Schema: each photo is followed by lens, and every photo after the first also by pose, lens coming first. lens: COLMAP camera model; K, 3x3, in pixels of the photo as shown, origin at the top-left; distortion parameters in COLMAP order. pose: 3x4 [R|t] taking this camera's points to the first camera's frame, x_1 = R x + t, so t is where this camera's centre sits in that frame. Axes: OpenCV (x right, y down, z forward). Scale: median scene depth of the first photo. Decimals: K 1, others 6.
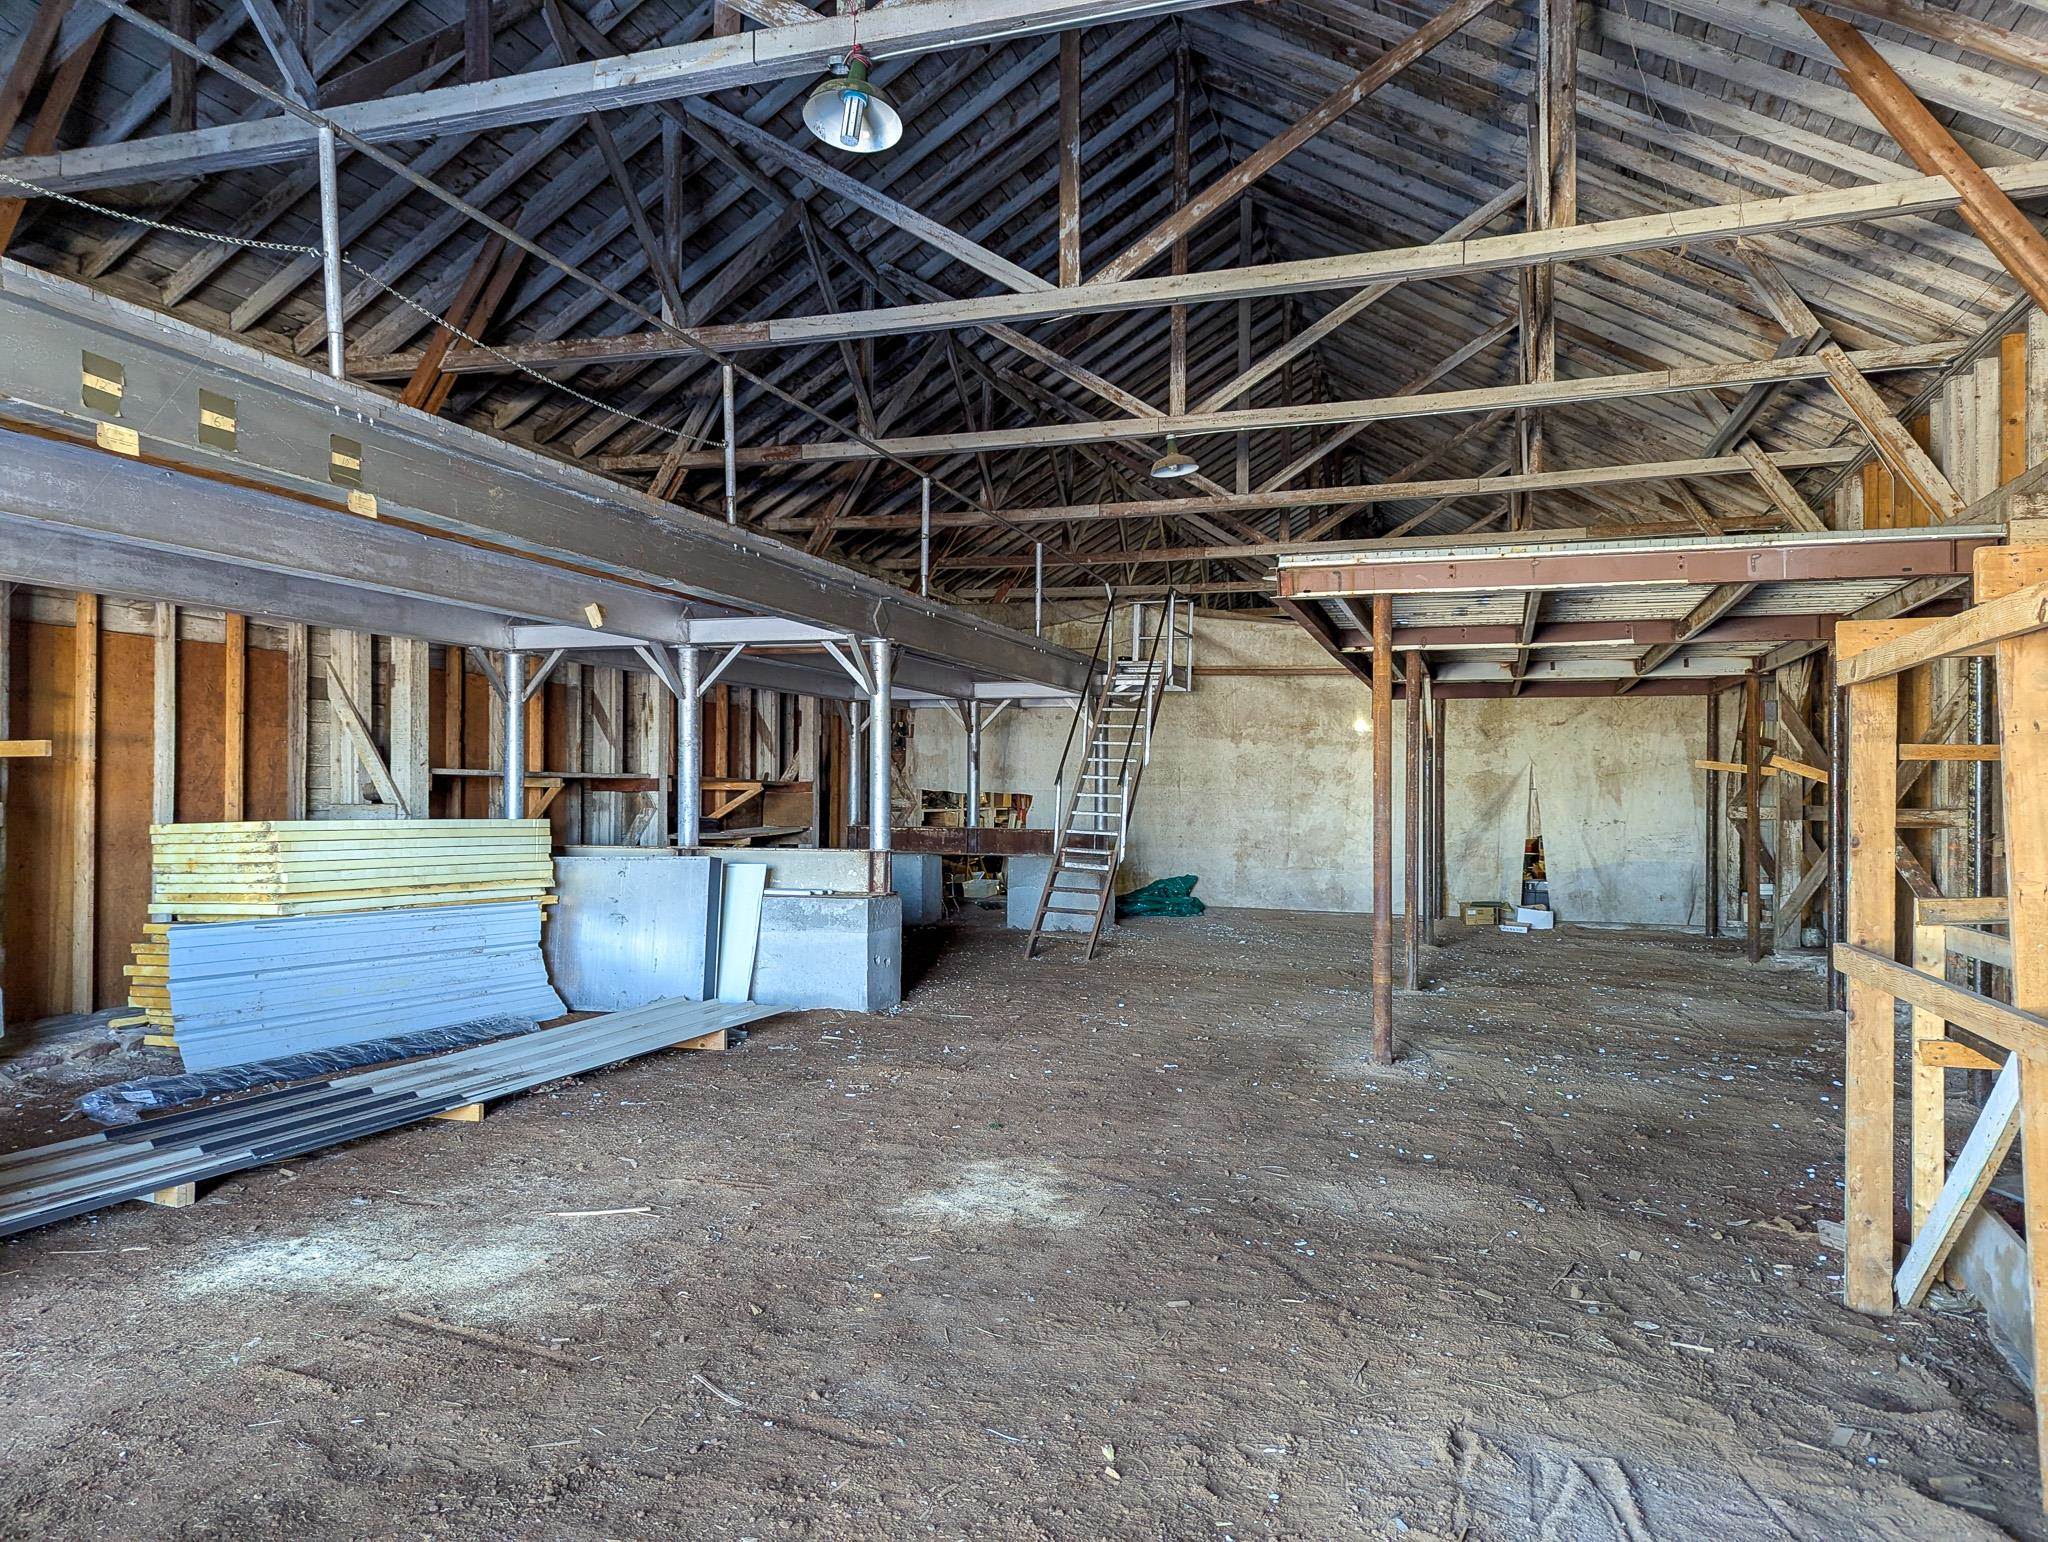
lens RADIAL K [[1428.7, 0, 969.5], [0, 1428.7, 790.1], [0, 0, 1]] dist [0.008186, -0.002500]
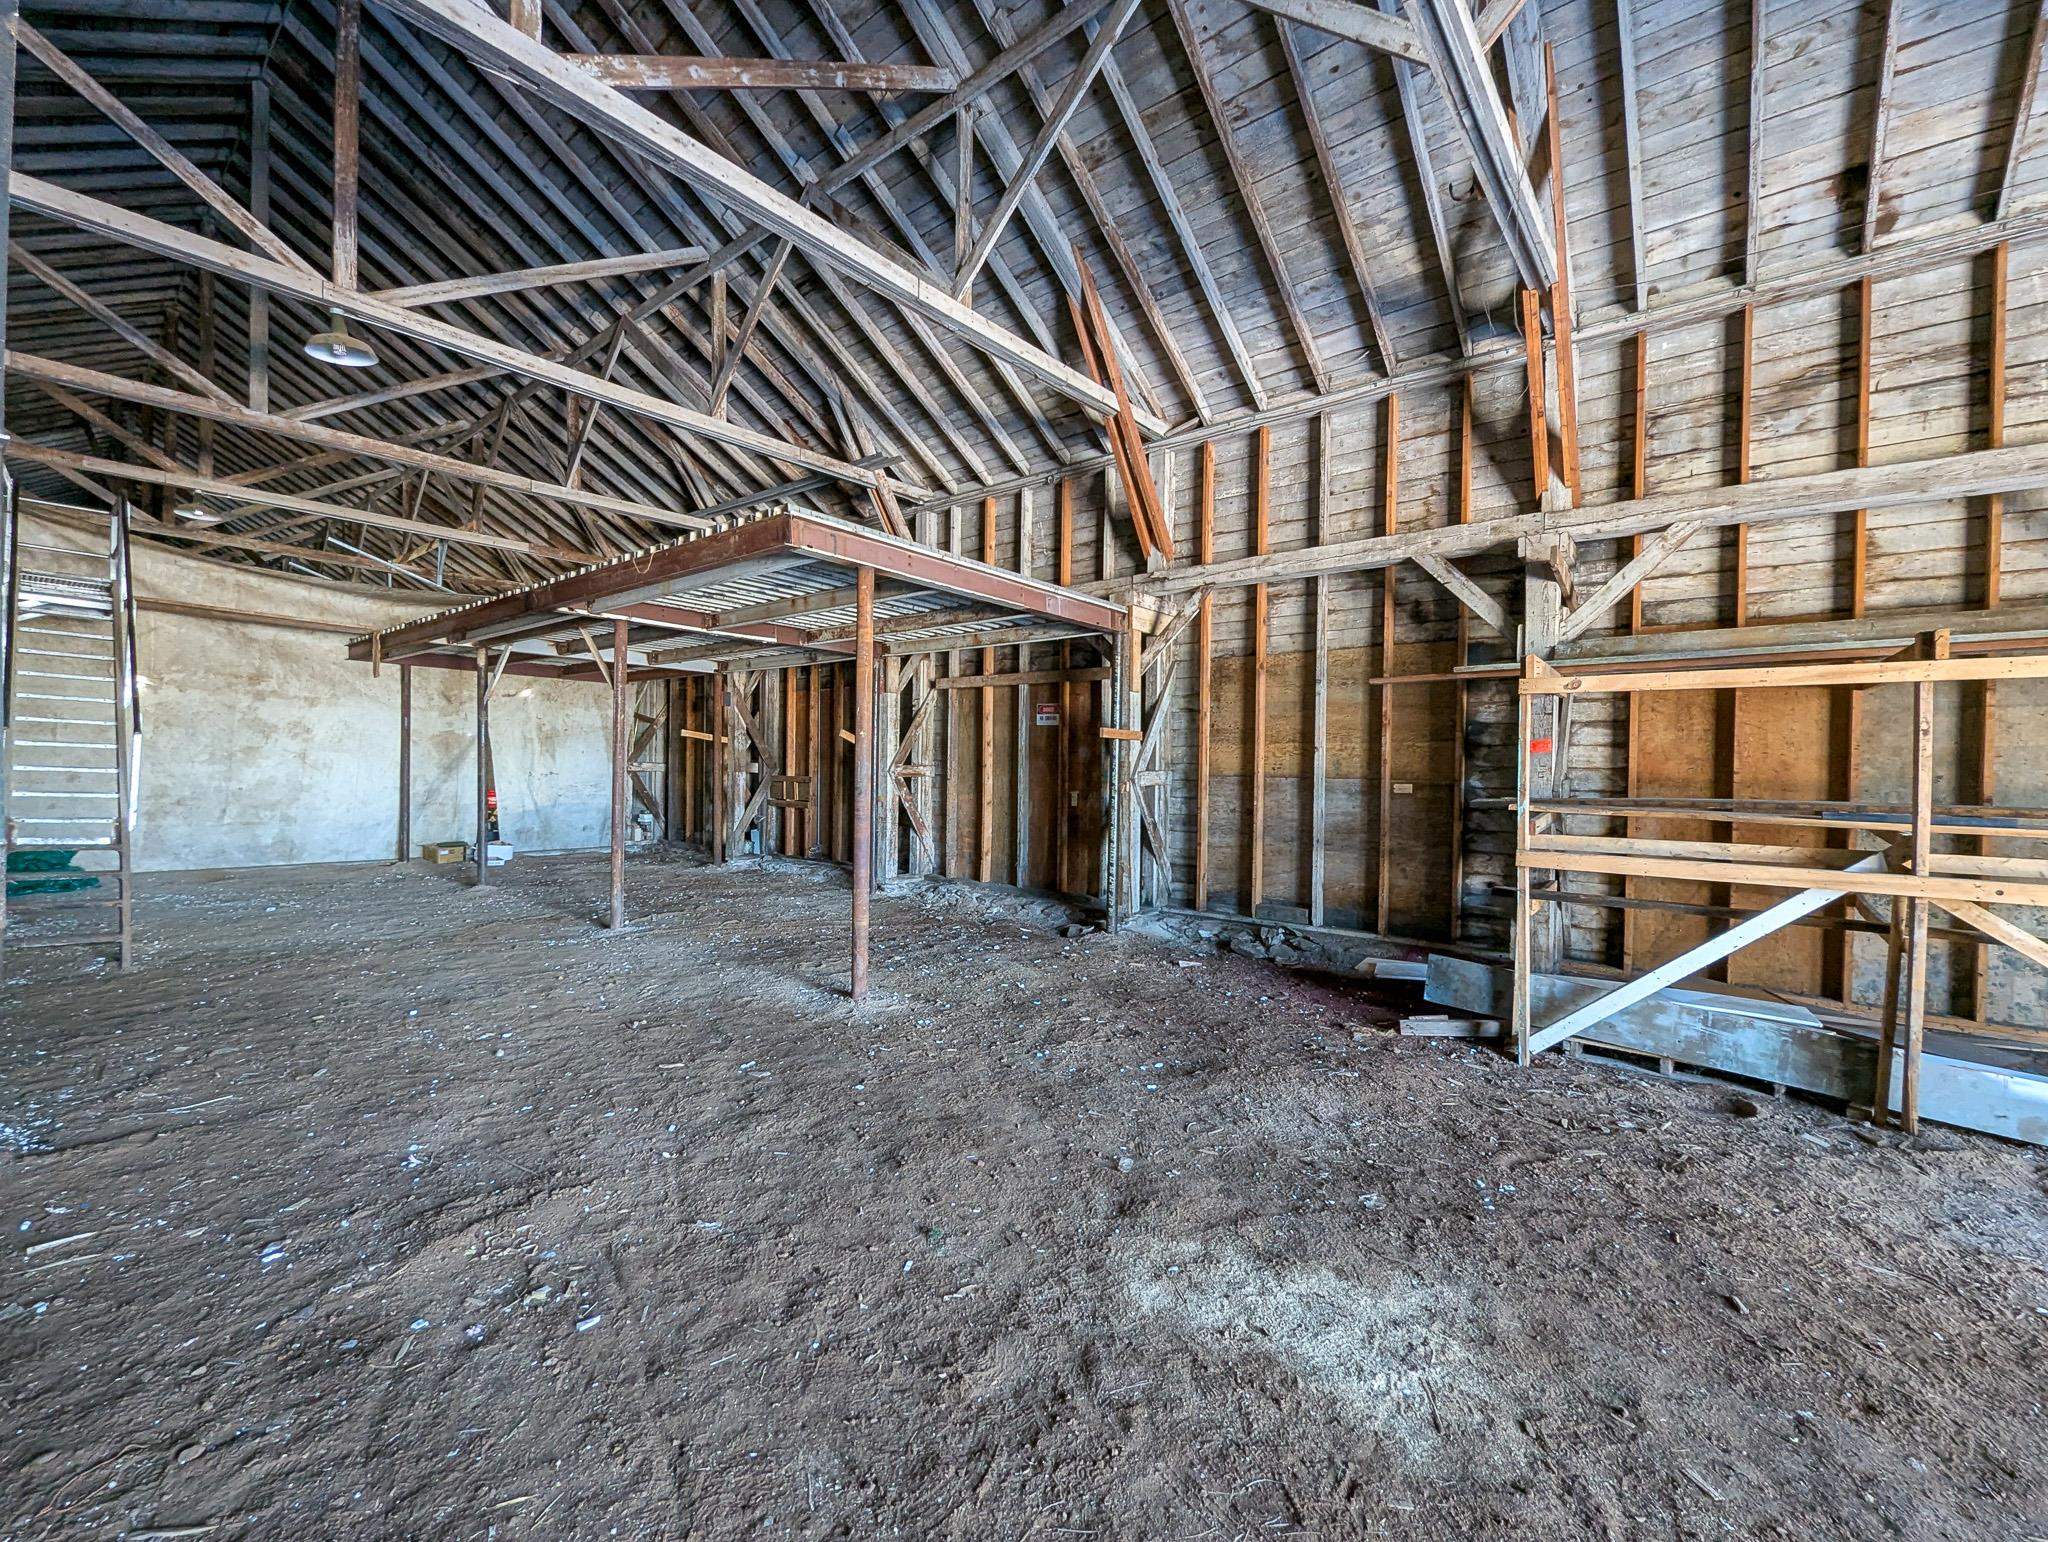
lens RADIAL K [[845.5, 0, 1027.3], [0, 845.5, 781.5], [0, 0, 1]] dist [-0.001234, 0.000335]
pose [[0.334273, -0.016825, 0.942326, -0.211545], [-0.016589, 0.999581, 0.023732, 0.005861], [-0.942330, -0.023565, 0.333854, 0.511585]]
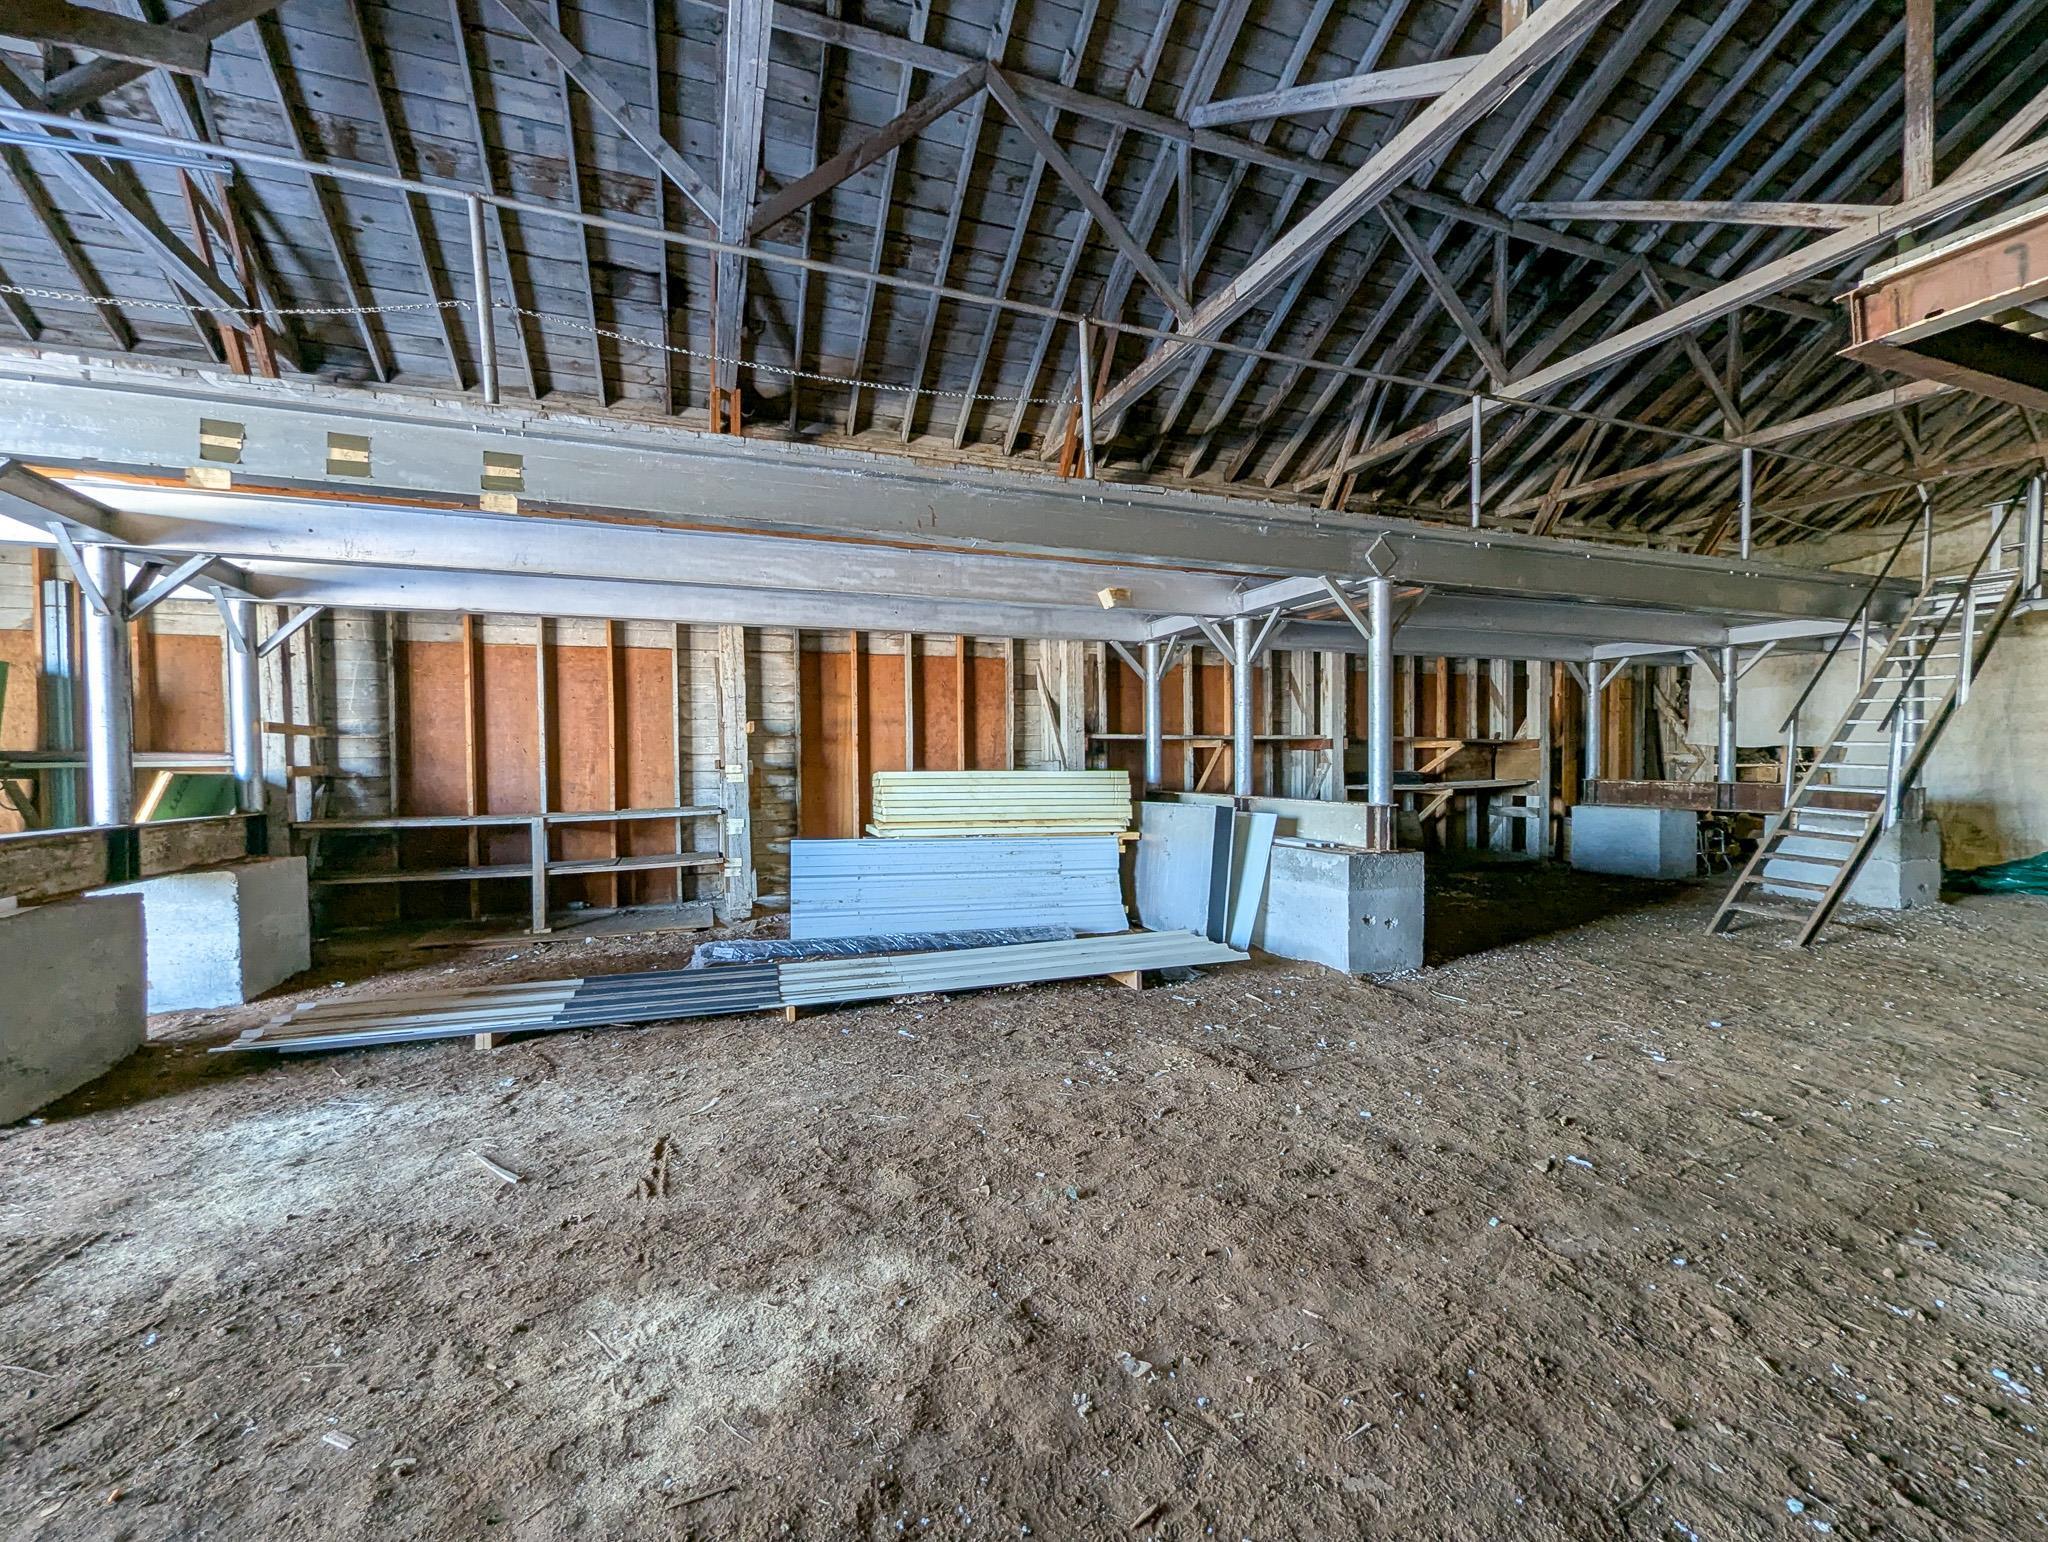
lens RADIAL K [[845.5, 0, 1021.7], [0, 845.5, 777.5], [0, 0, 1]] dist [-0.001234, 0.000335]
pose [[0.645938, 0.005152, -0.763372, 0.199626], [0.012789, 0.999764, 0.017569, 0.011209], [0.763282, -0.021111, 0.645720, 0.437426]]
